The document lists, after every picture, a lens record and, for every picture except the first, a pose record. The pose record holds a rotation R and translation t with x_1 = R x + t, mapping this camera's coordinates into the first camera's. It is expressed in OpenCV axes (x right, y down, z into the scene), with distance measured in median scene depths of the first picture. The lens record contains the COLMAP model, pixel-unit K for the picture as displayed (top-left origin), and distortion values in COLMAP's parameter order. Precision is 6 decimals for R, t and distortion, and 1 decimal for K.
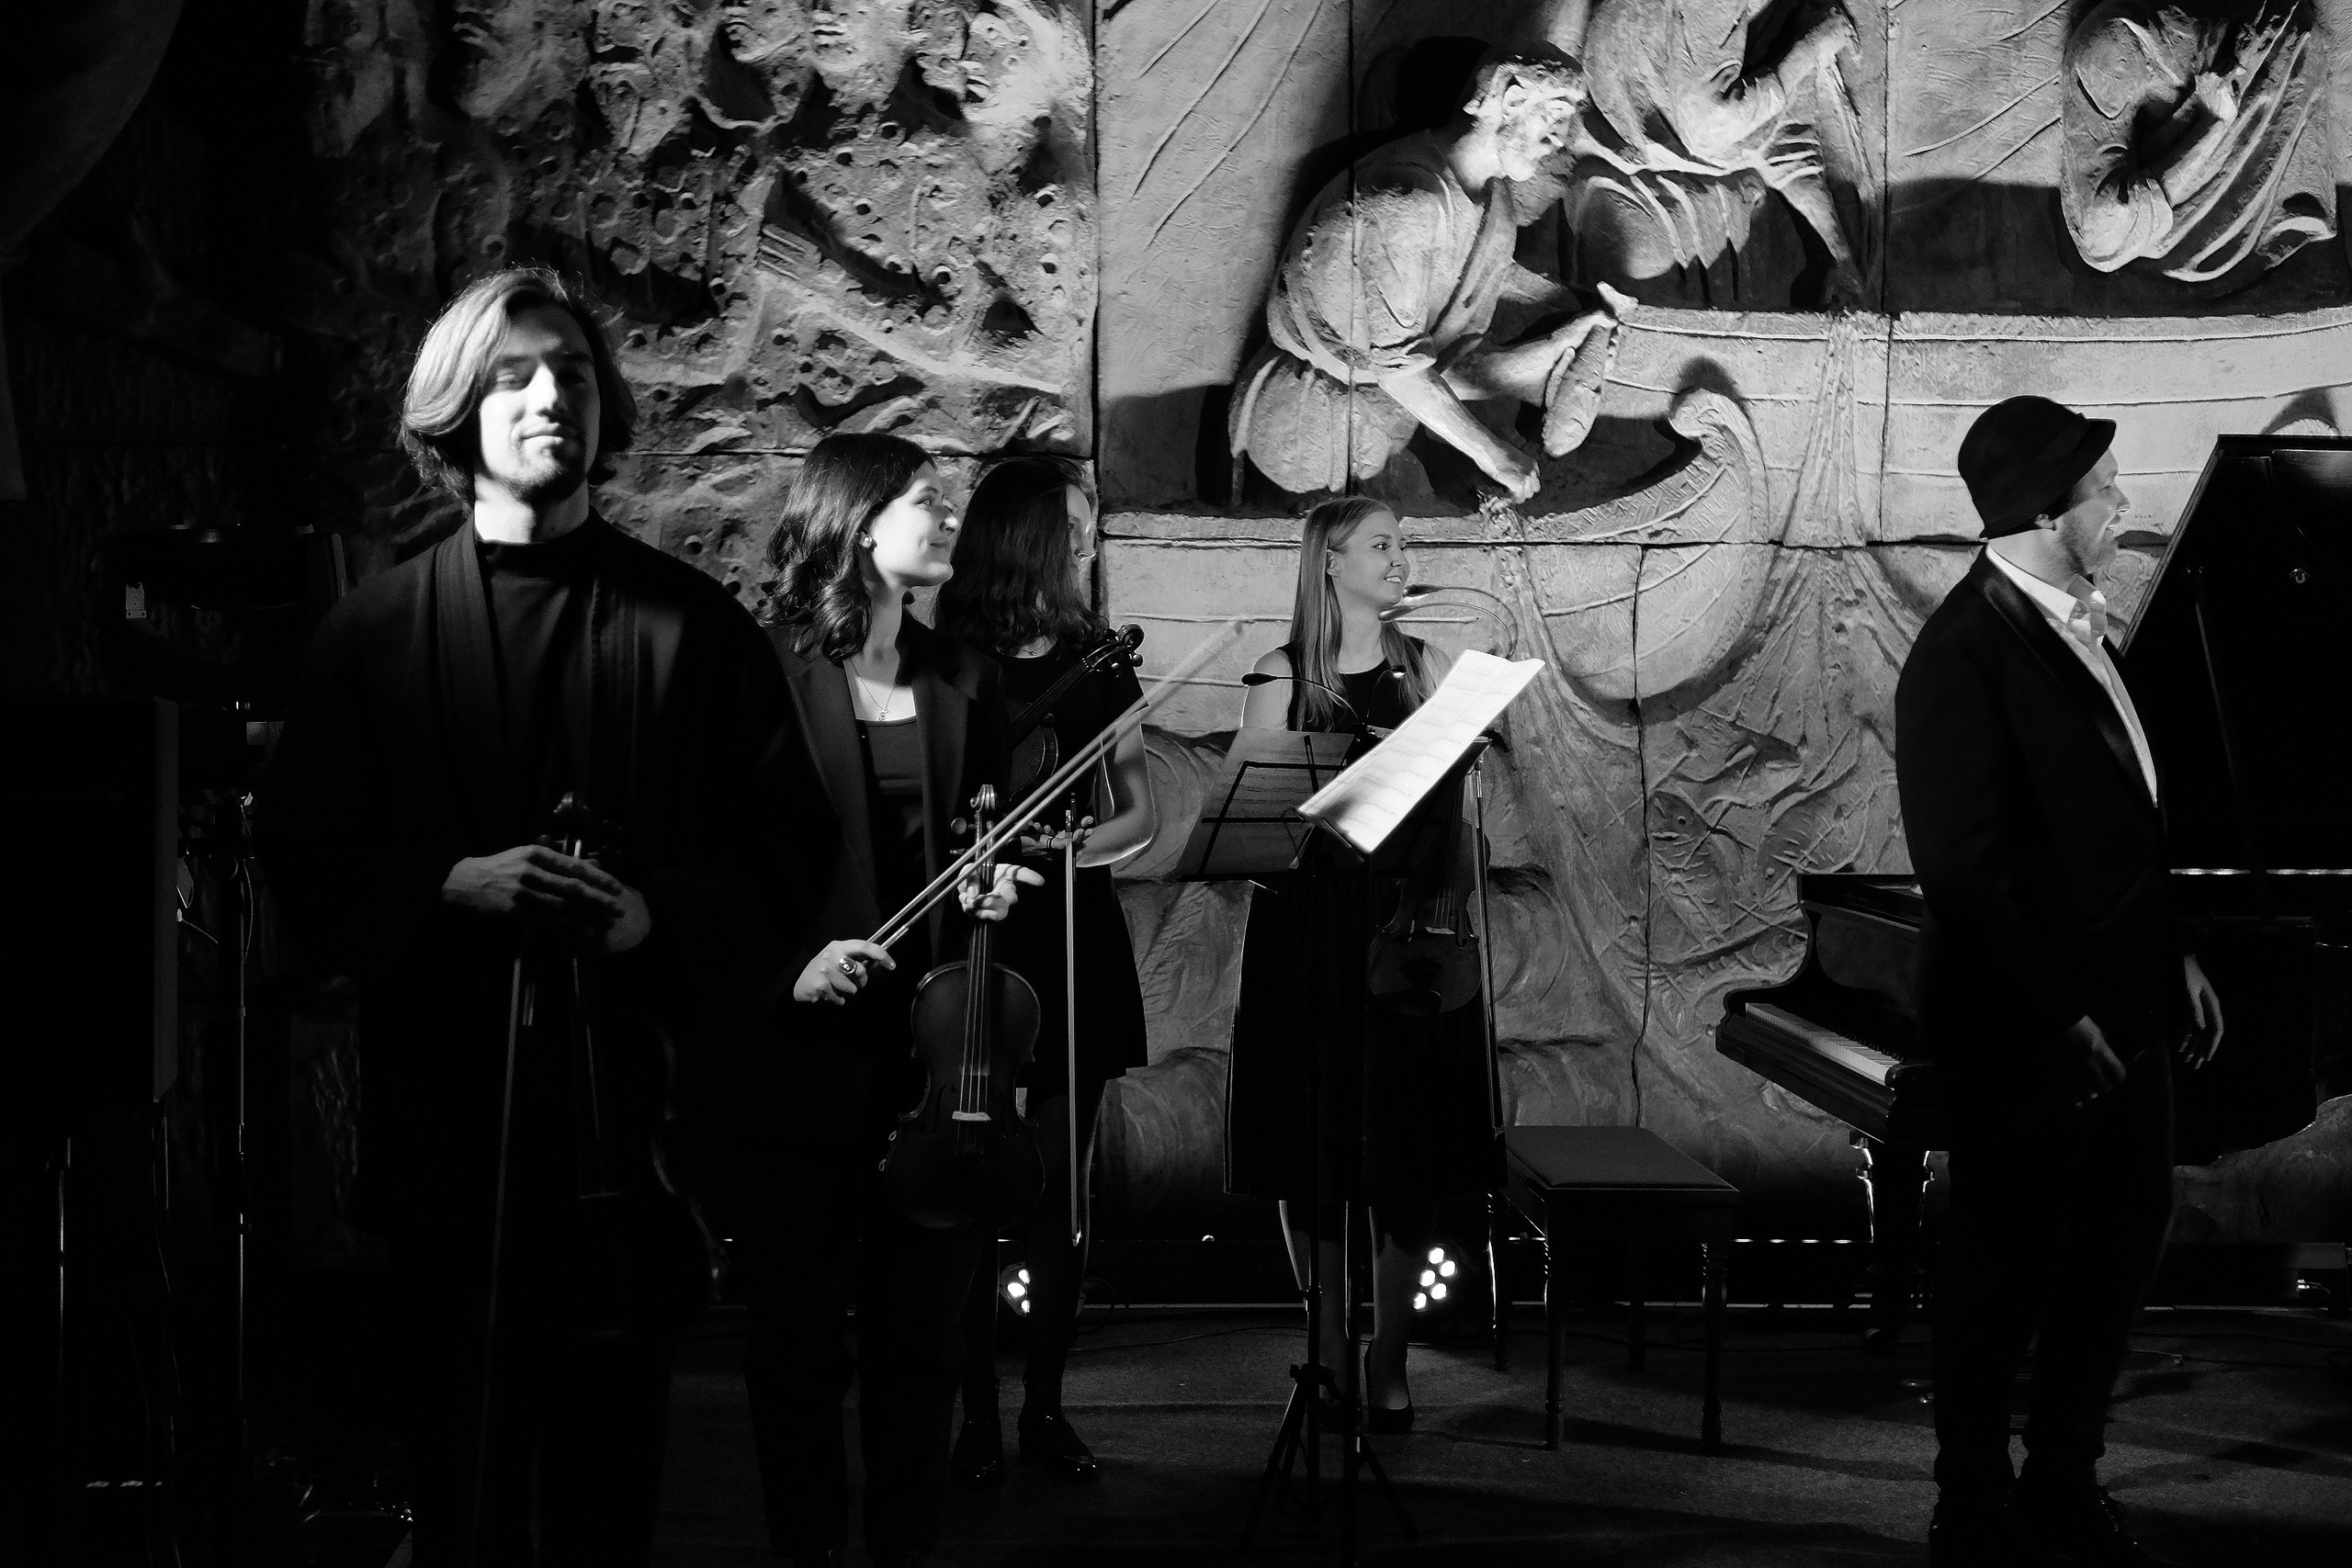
lens RADIAL K [[3304.2, 0, 1173.6], [0, 3304.2, 775.1], [0, 0, 1]] dist [-0.018283, 0.553907]
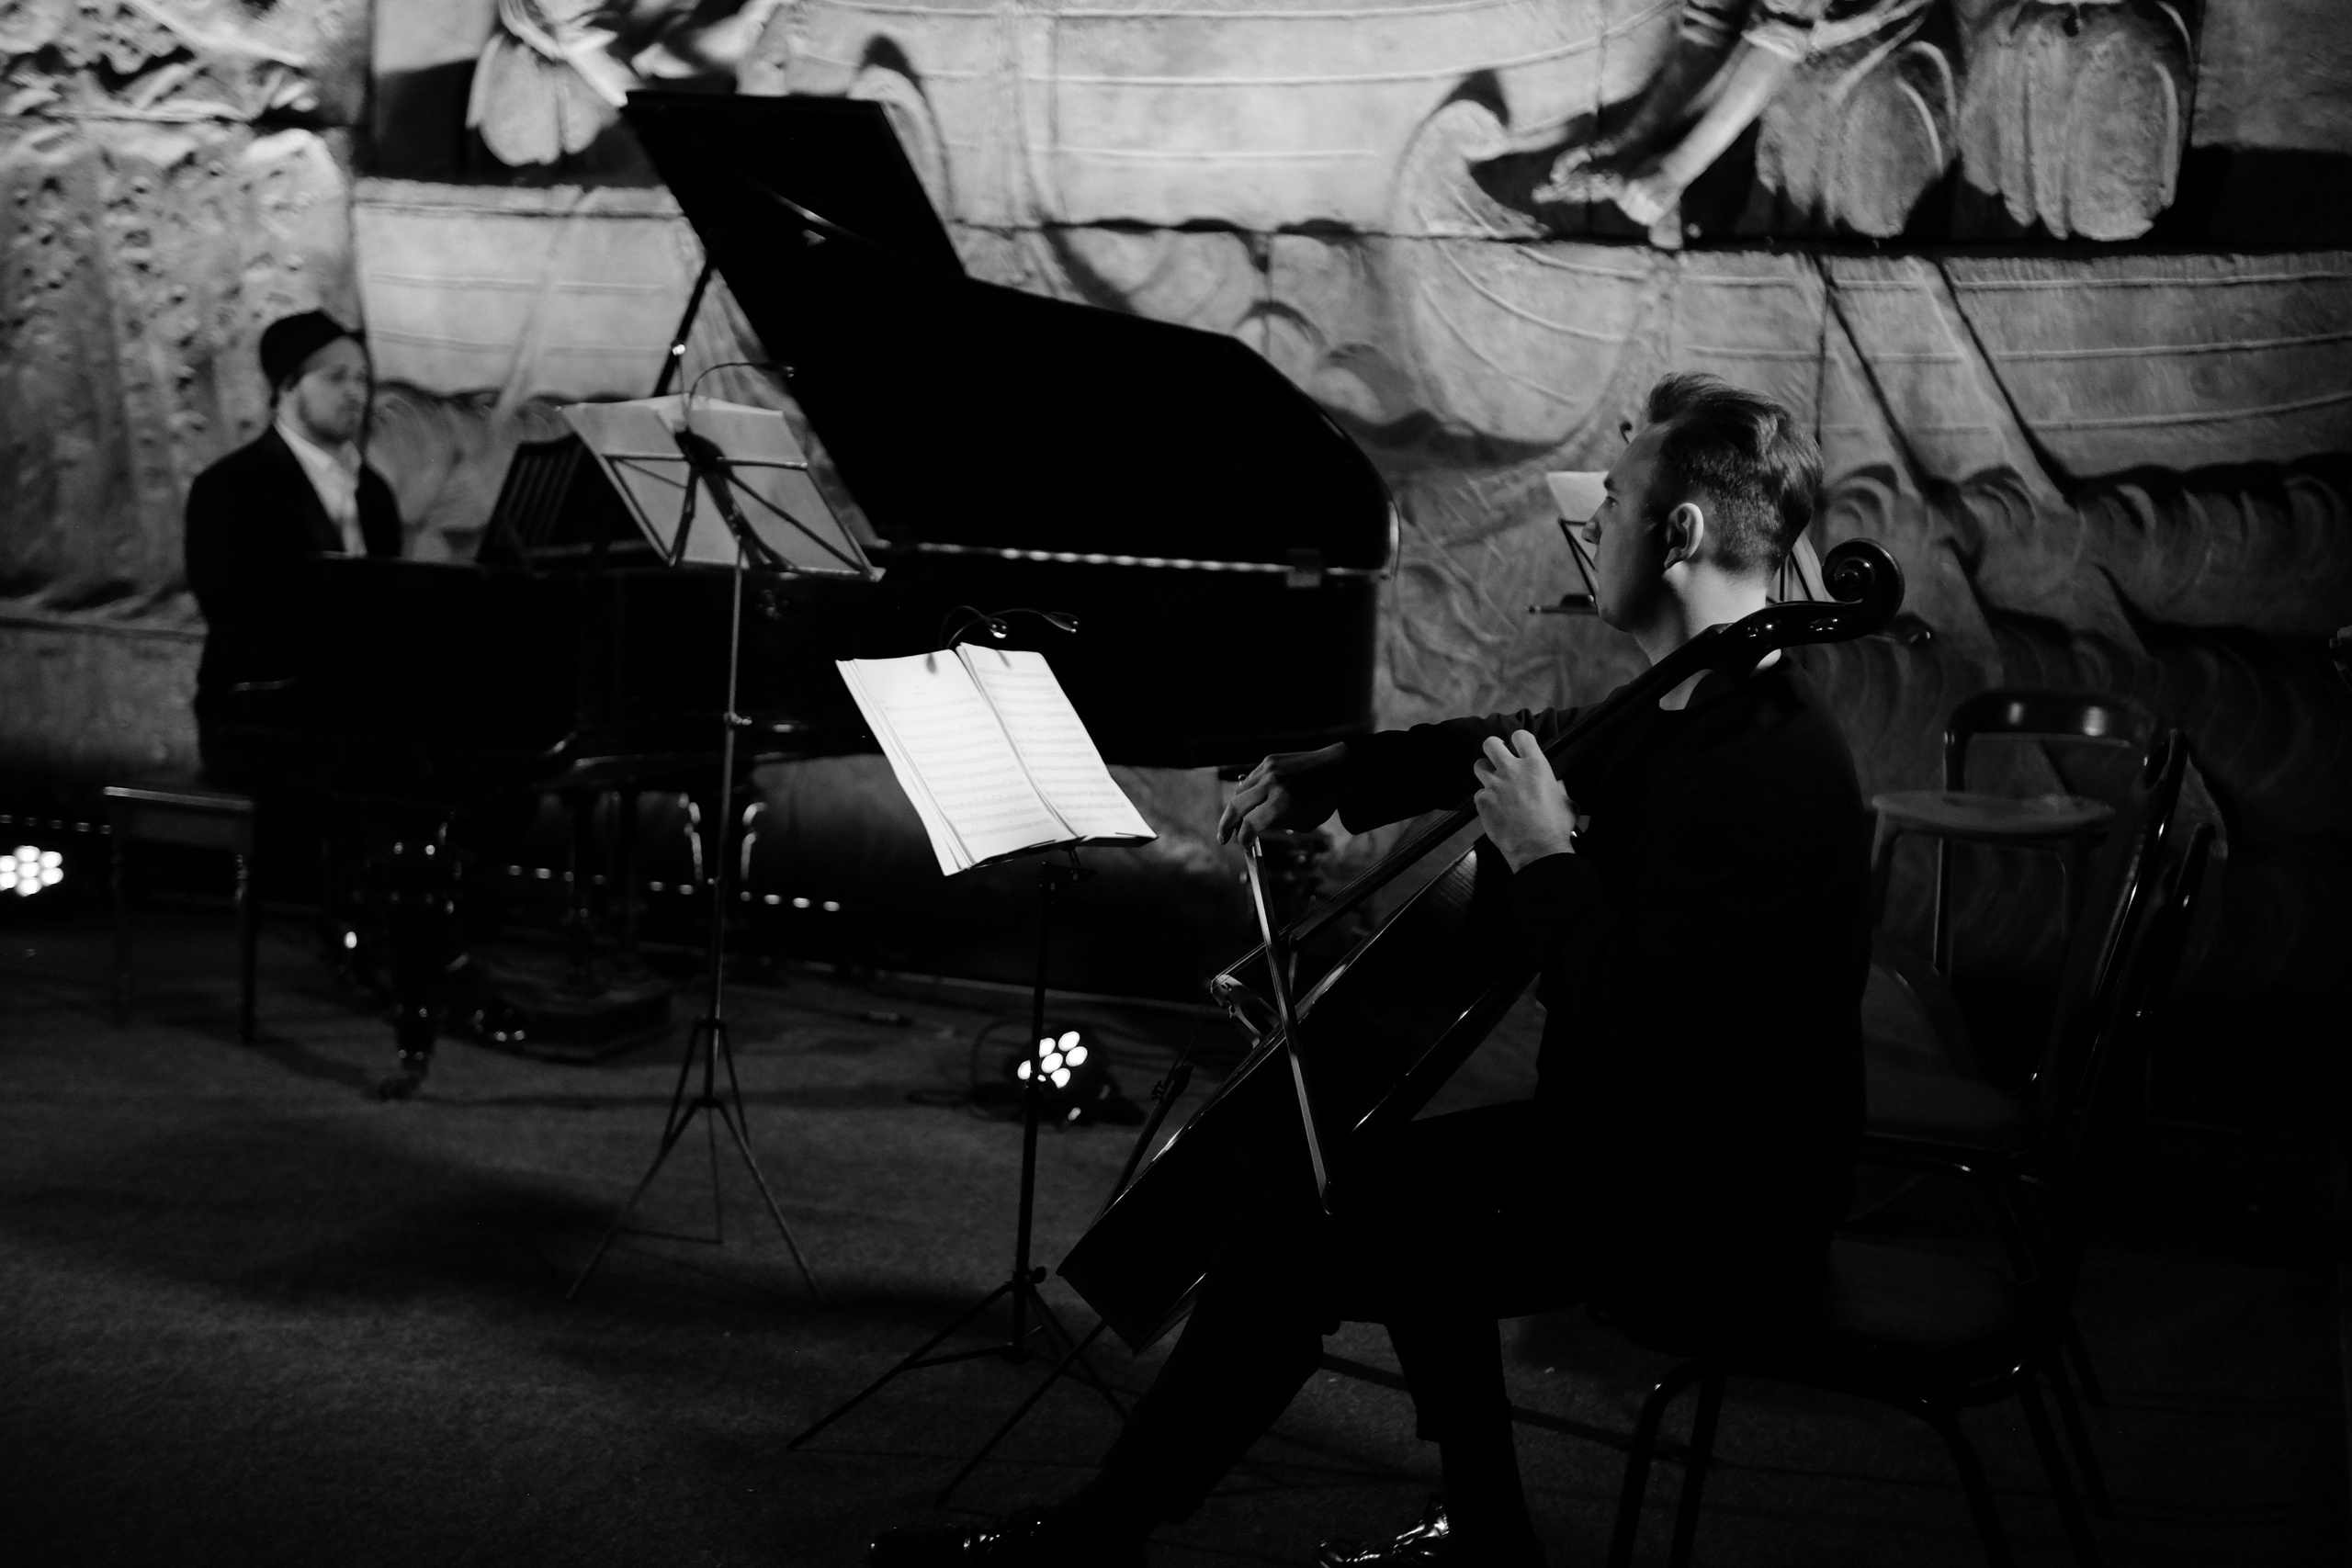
lens RADIAL K [[3304.2, 0, 1173.6], [0, 3304.2, 775.1], [0, 0, 1]] dist [-0.018283, 0.553907]
pose [[0.926767, 0.079497, -0.367129, 0.632816], [-0.050913, 0.994914, 0.086914, 0.006159], [0.372171, -0.061858, 0.926100, 0.088222]]
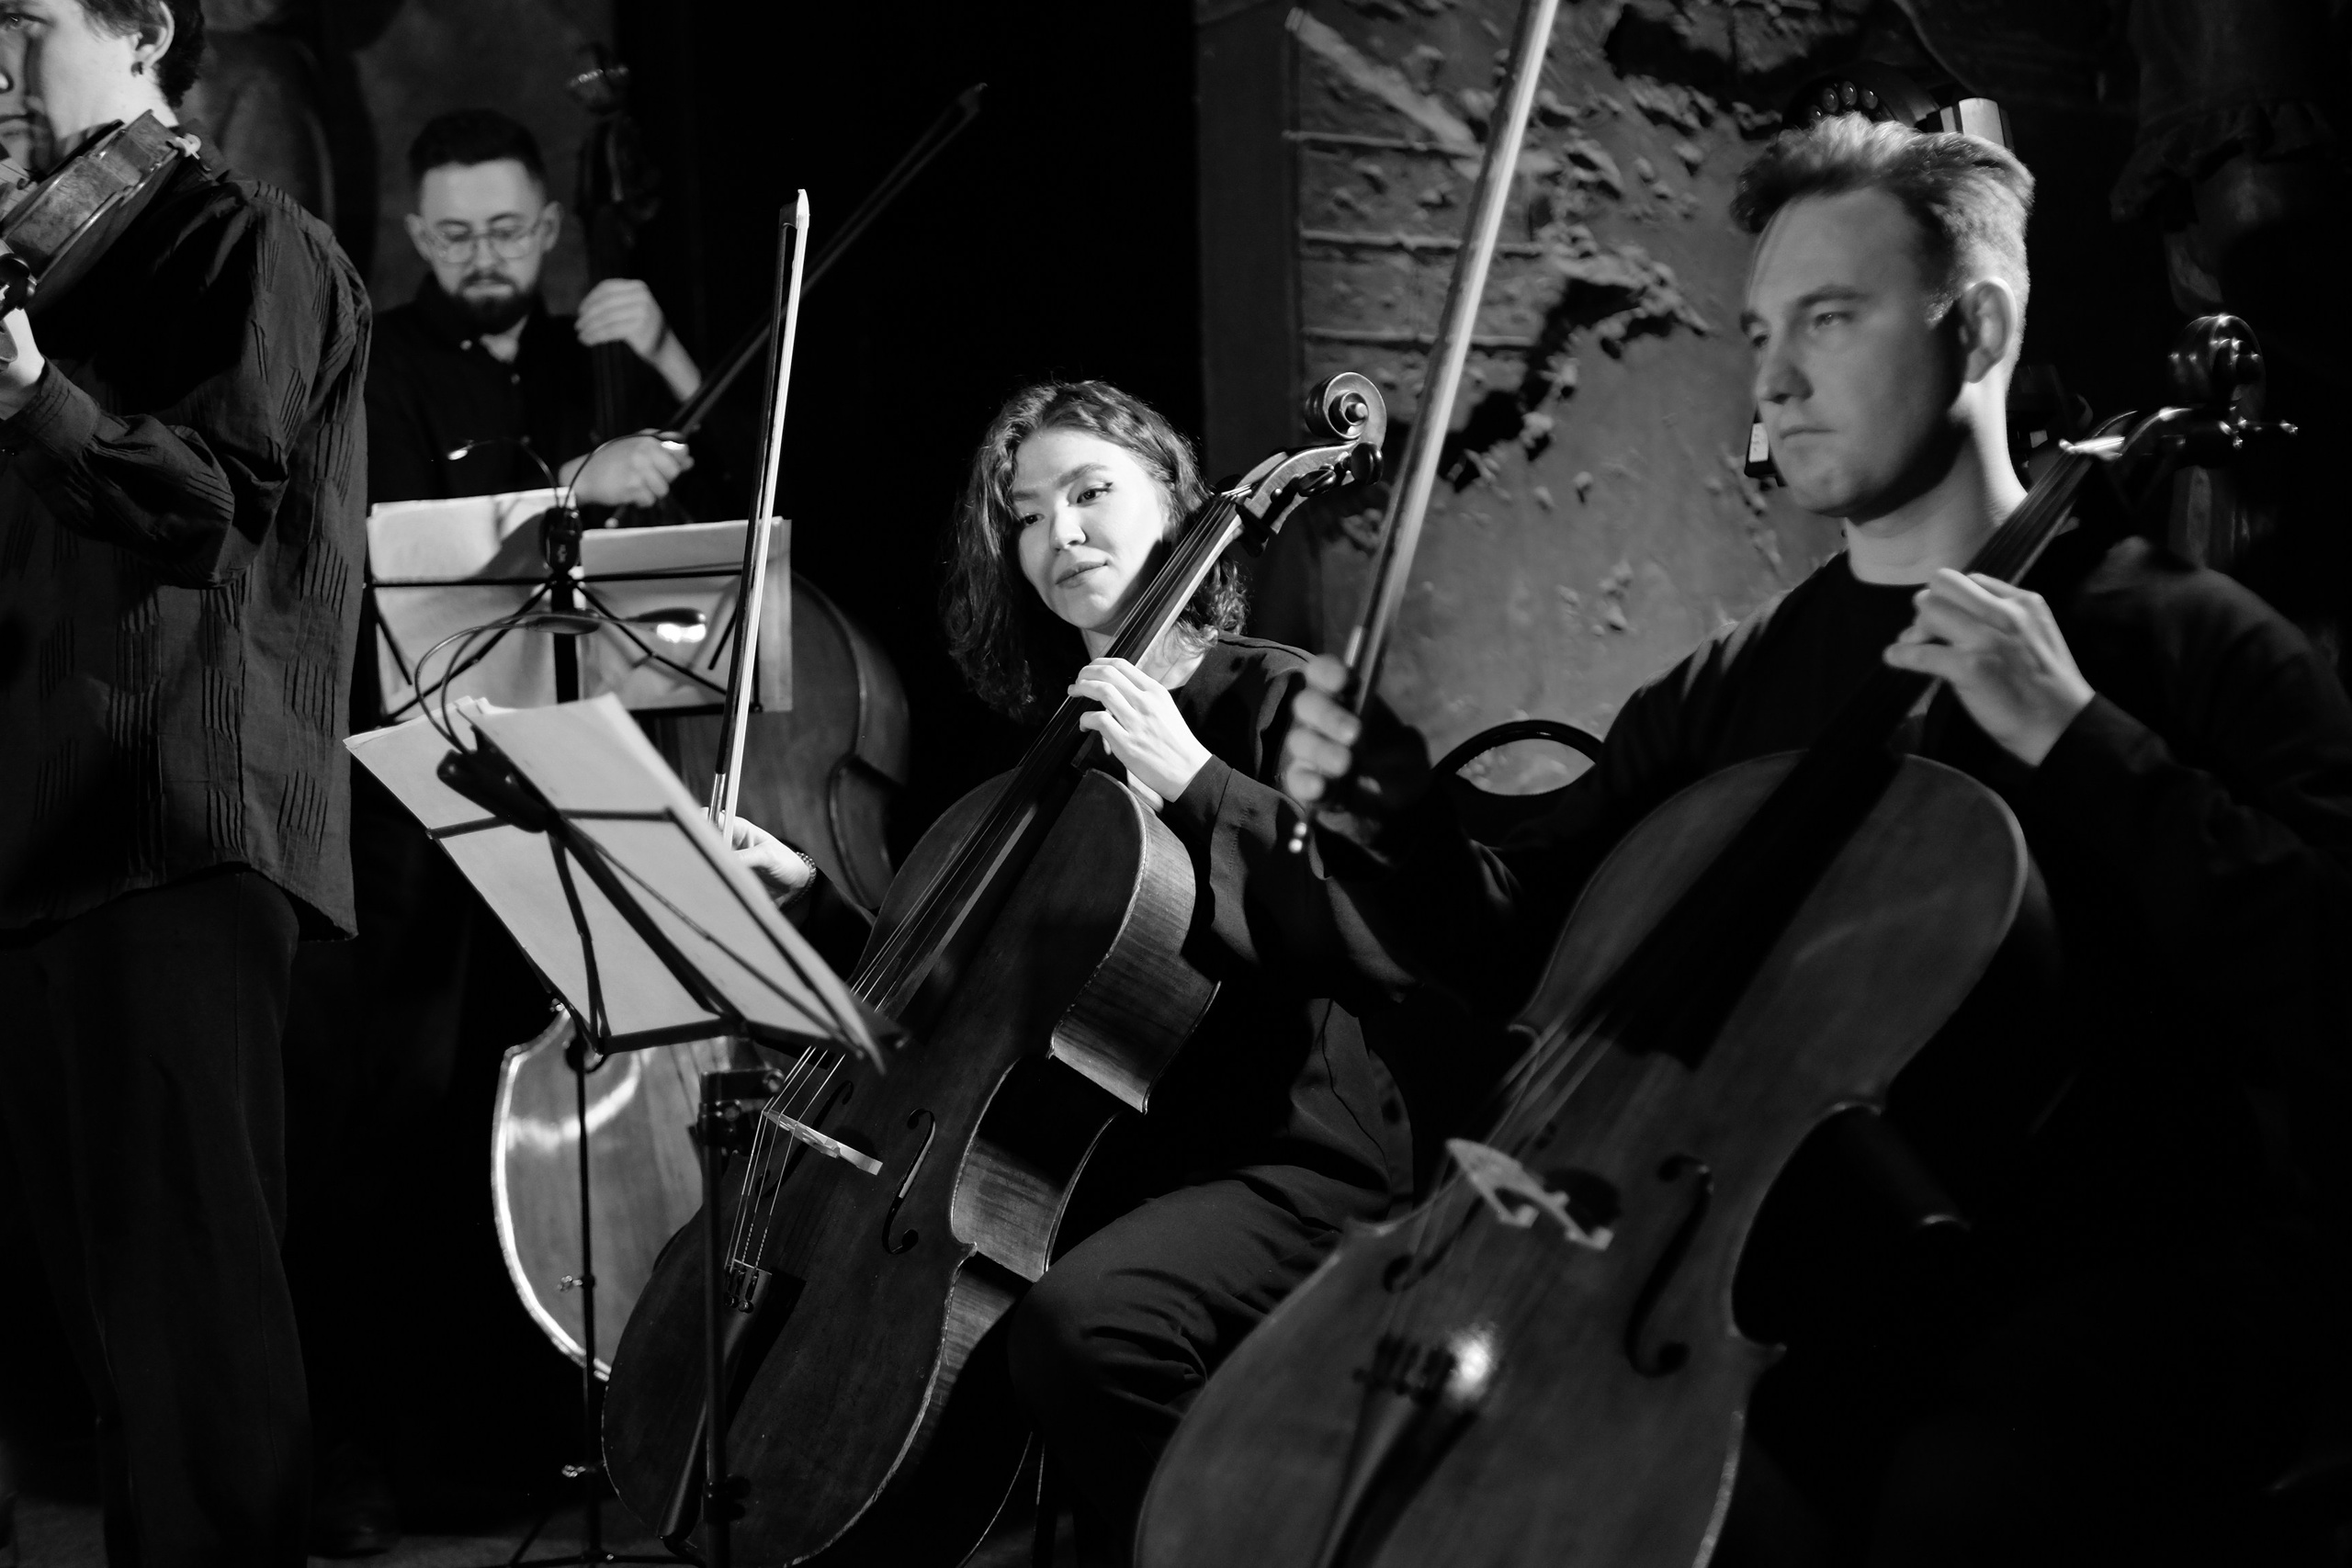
lens RADIAL K [[3304.2, 0, 1173.6], [0, 3304.2, 775.1], [0, 0, 1]] dist [-0.018283, 0.553907]
pose [[0.854606, -0.046769, 0.517166, 0.311805], [0.062393, 0.997969, -0.012853, 0.048619], [-0.515514, 0.043252, 0.855789, 0.301808]]
